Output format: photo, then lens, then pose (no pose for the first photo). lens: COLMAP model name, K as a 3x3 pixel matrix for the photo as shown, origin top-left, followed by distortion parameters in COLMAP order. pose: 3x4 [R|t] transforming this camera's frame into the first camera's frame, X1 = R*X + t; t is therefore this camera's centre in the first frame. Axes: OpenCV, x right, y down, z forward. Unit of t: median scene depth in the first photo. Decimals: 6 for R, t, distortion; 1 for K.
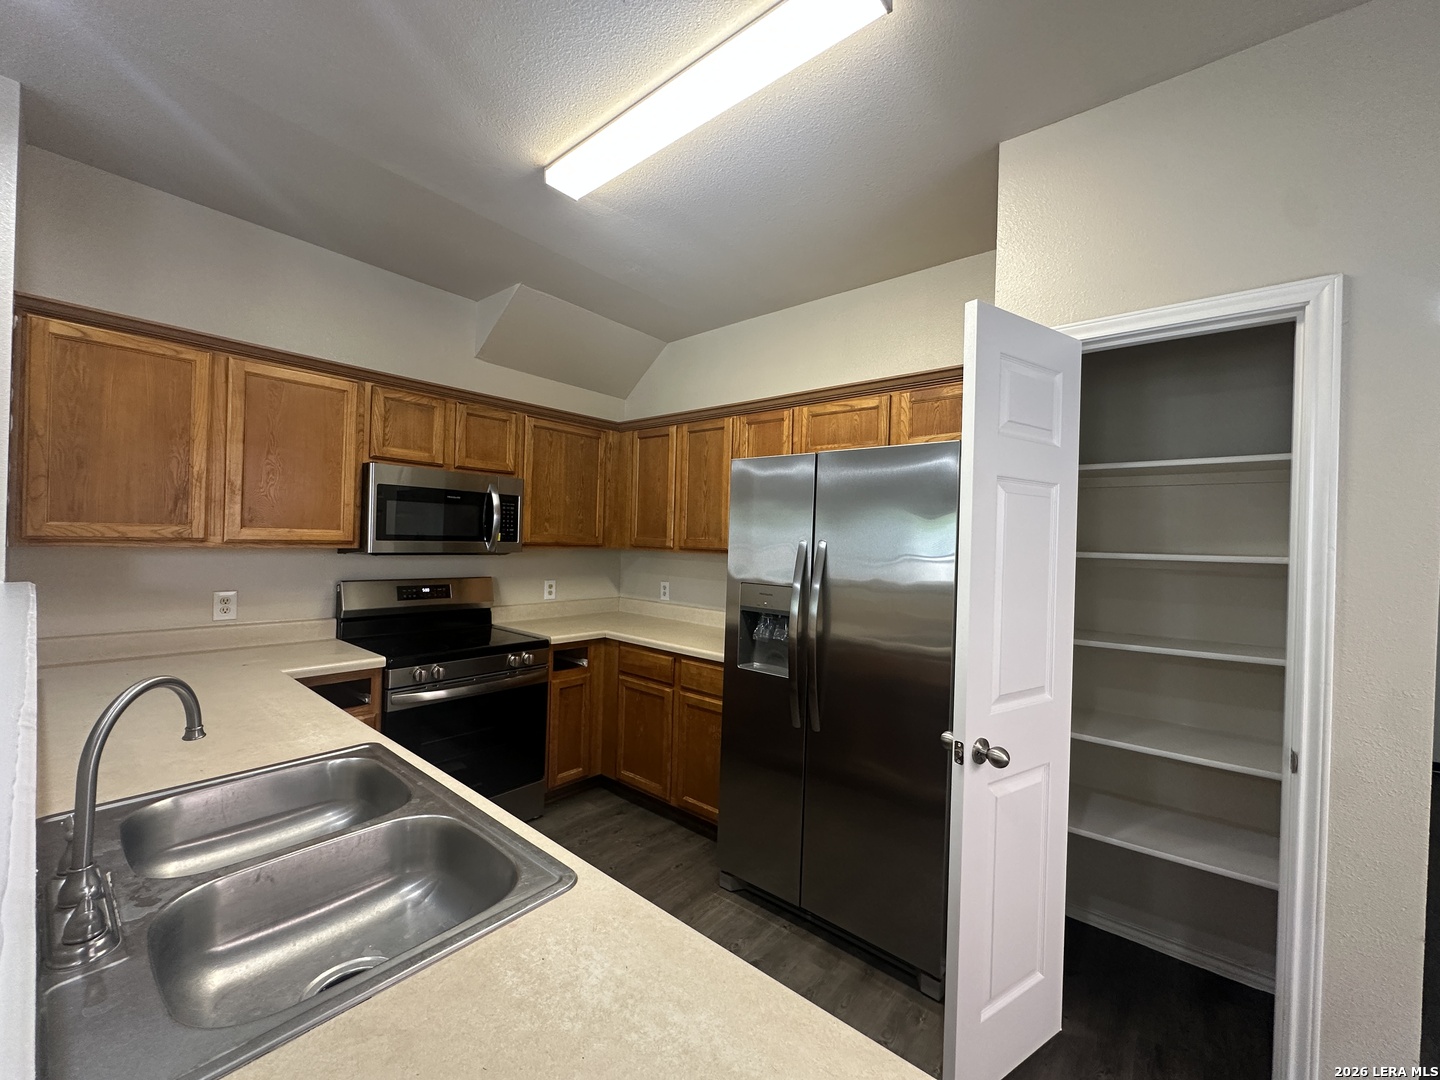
lens RADIAL K [[572.9, 0, 720.0], [0, 572.9, 540.0], [0, 0, 1]] dist [-0.004349, -0.000230]
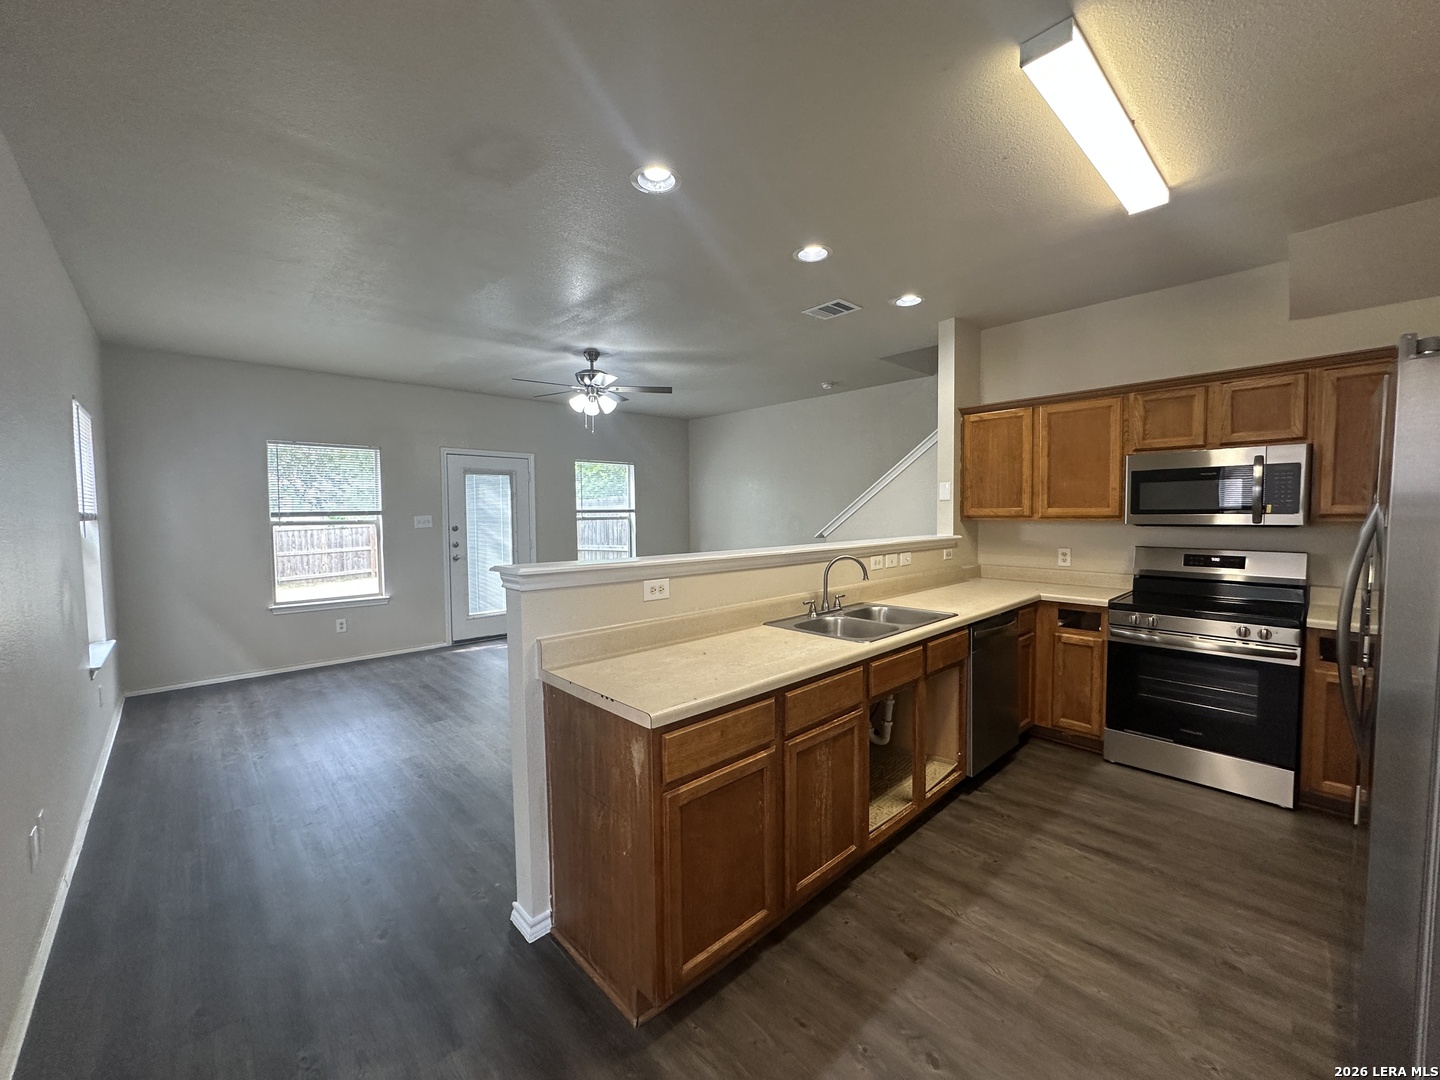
lens RADIAL K [[572.9, 0, 720.0], [0, 572.9, 540.0], [0, 0, 1]] dist [-0.004349, -0.000230]
pose [[-0.126740, 0.024597, -0.991631, 0.819904], [0.004787, 0.999696, 0.024185, 0.022946], [0.991924, -0.001682, -0.126820, 0.238201]]
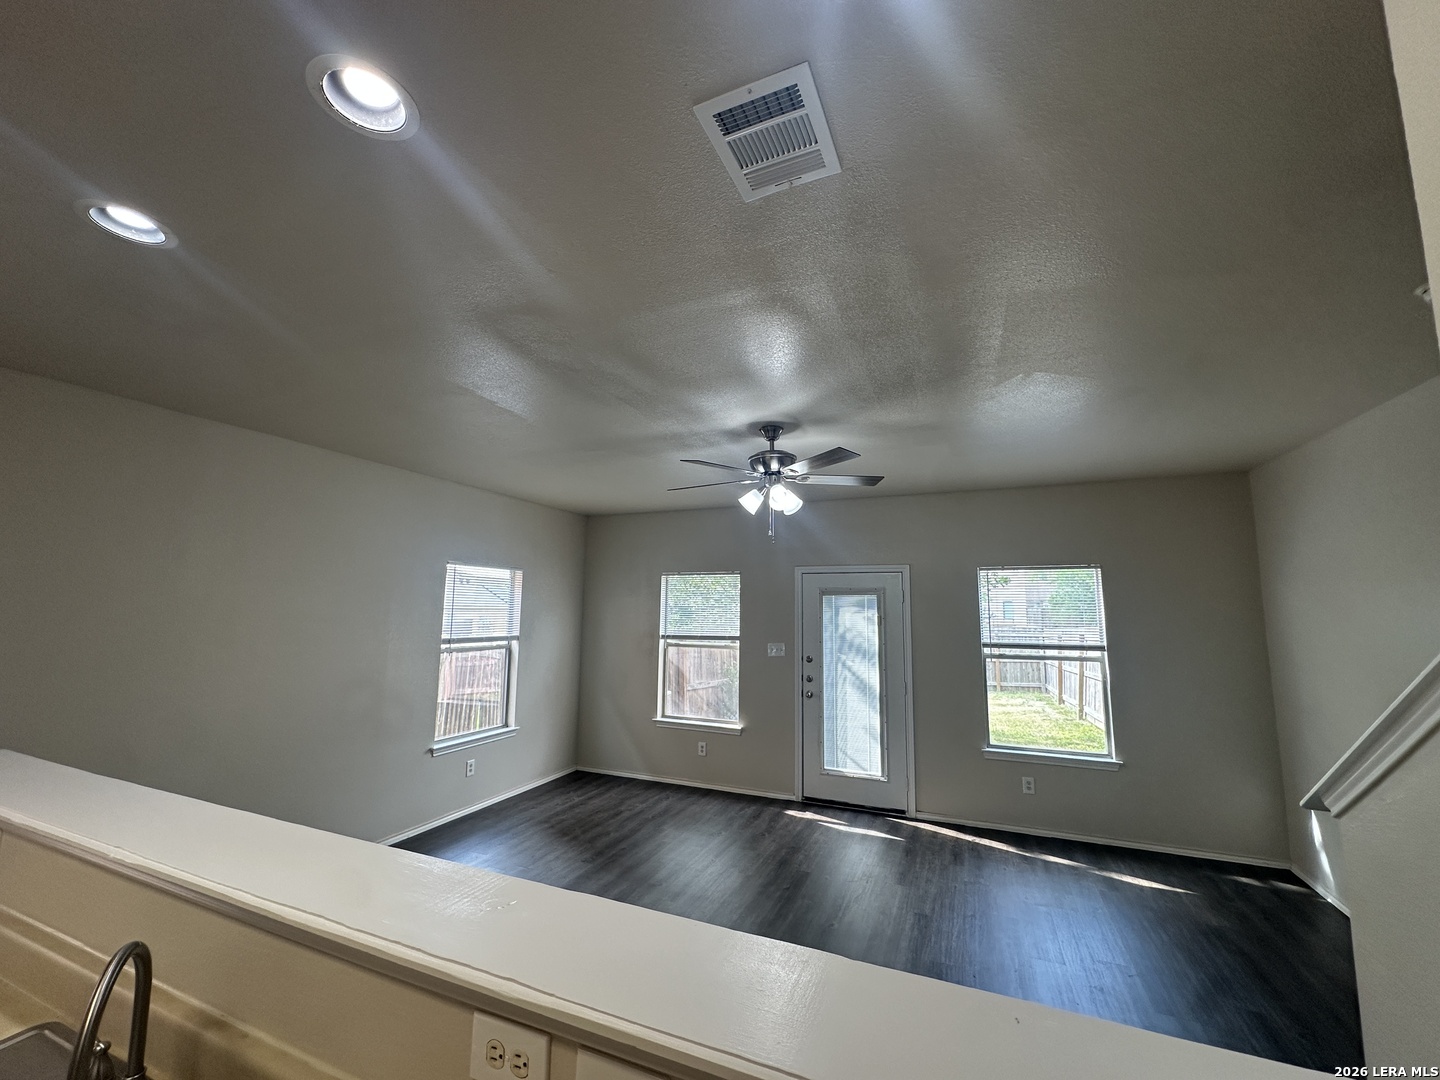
lens RADIAL K [[572.9, 0, 720.0], [0, 572.9, 540.0], [0, 0, 1]] dist [-0.004349, -0.000230]
pose [[-0.957795, -0.072753, -0.278094, -0.580121], [-0.035657, 0.990039, -0.136202, -0.113068], [0.285233, -0.120537, -0.950849, 0.785277]]
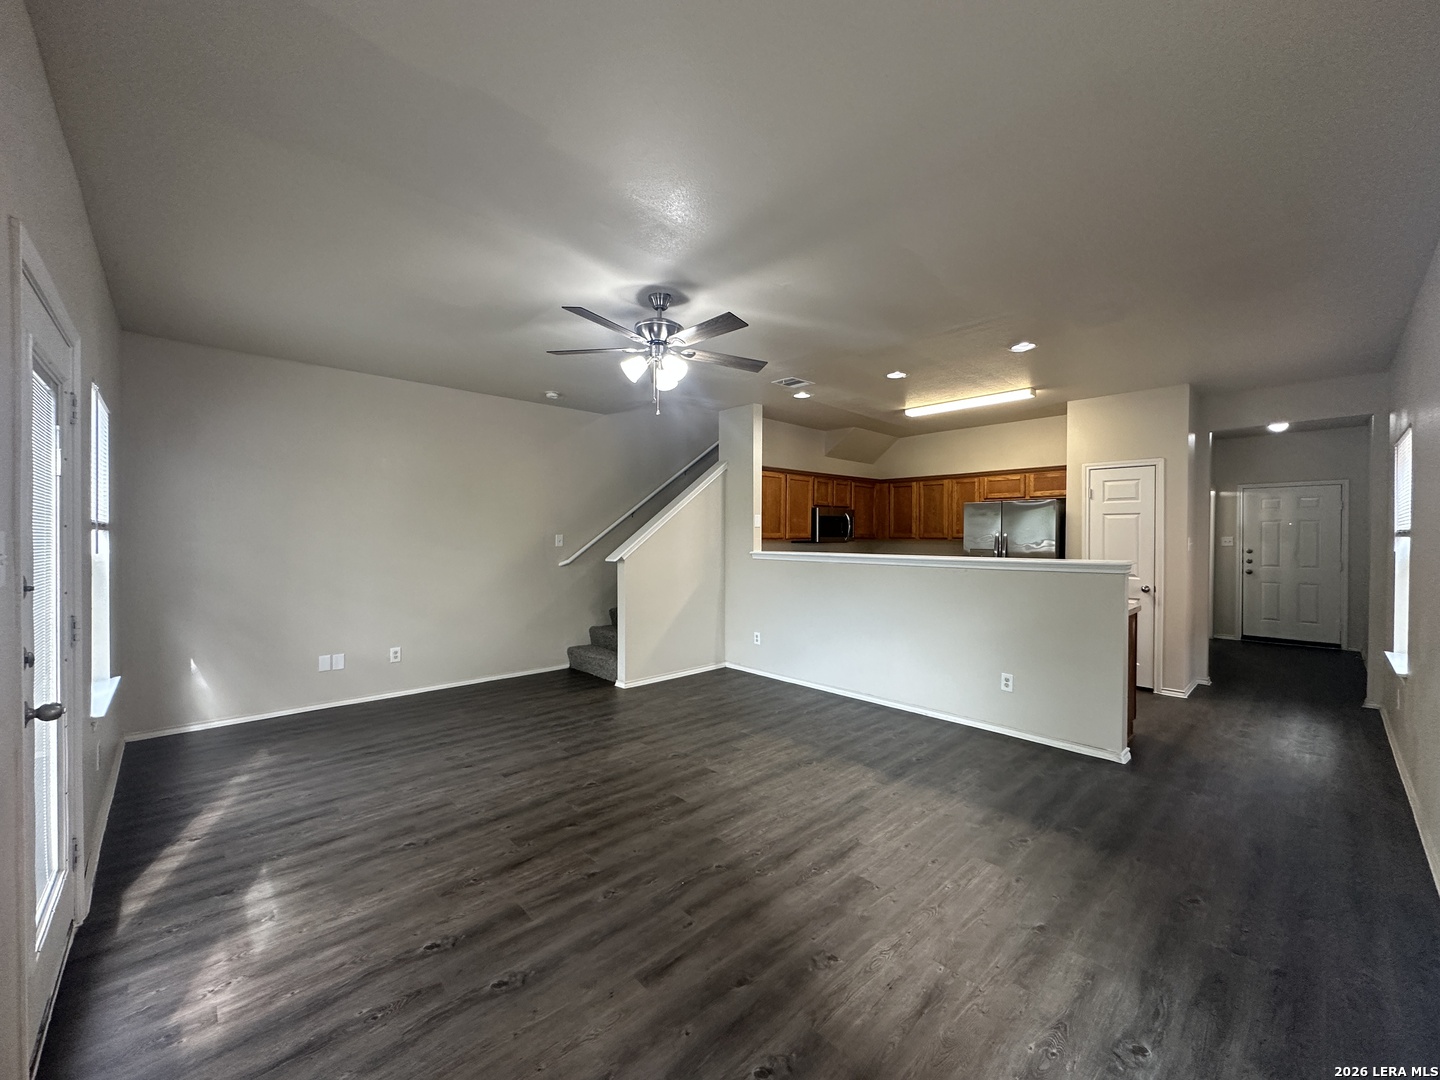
lens RADIAL K [[572.9, 0, 720.0], [0, 572.9, 540.0], [0, 0, 1]] dist [-0.004349, -0.000230]
pose [[0.993429, -0.025289, -0.111622, -0.765903], [0.025959, 0.999653, 0.004557, -0.010760], [0.111468, -0.007425, 0.993740, -1.662327]]
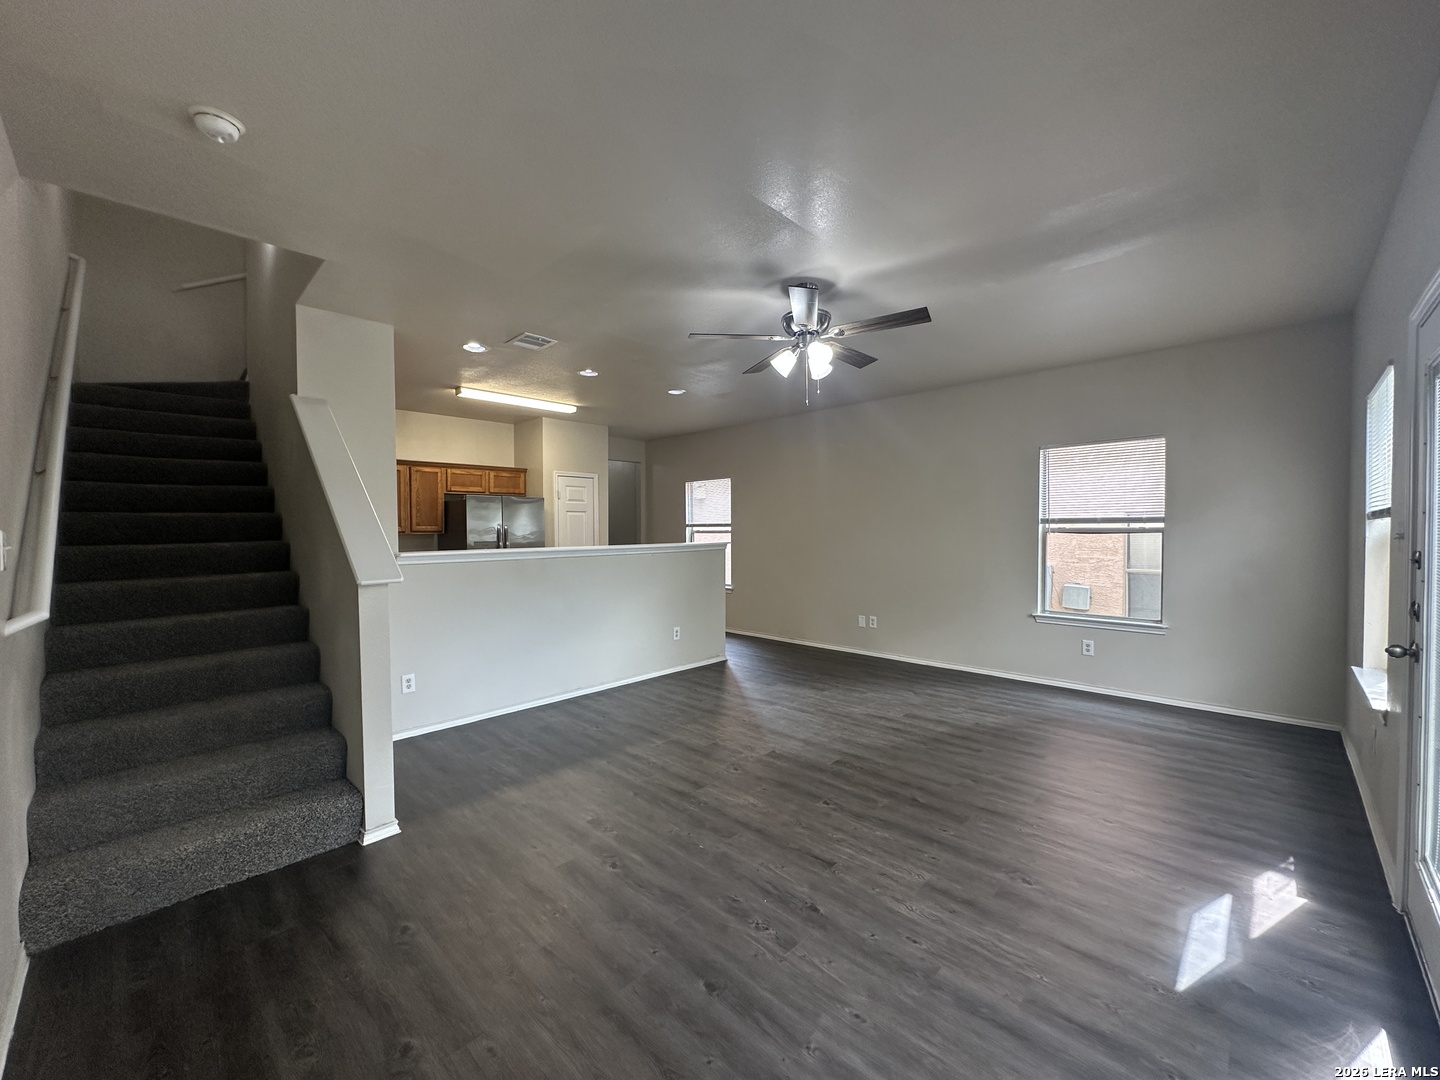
lens RADIAL K [[572.9, 0, 720.0], [0, 572.9, 540.0], [0, 0, 1]] dist [-0.004349, -0.000230]
pose [[0.069737, -0.050662, 0.996278, -2.344168], [0.010337, 0.998693, 0.050062, -0.054127], [-0.997512, 0.006807, 0.070169, -0.294682]]
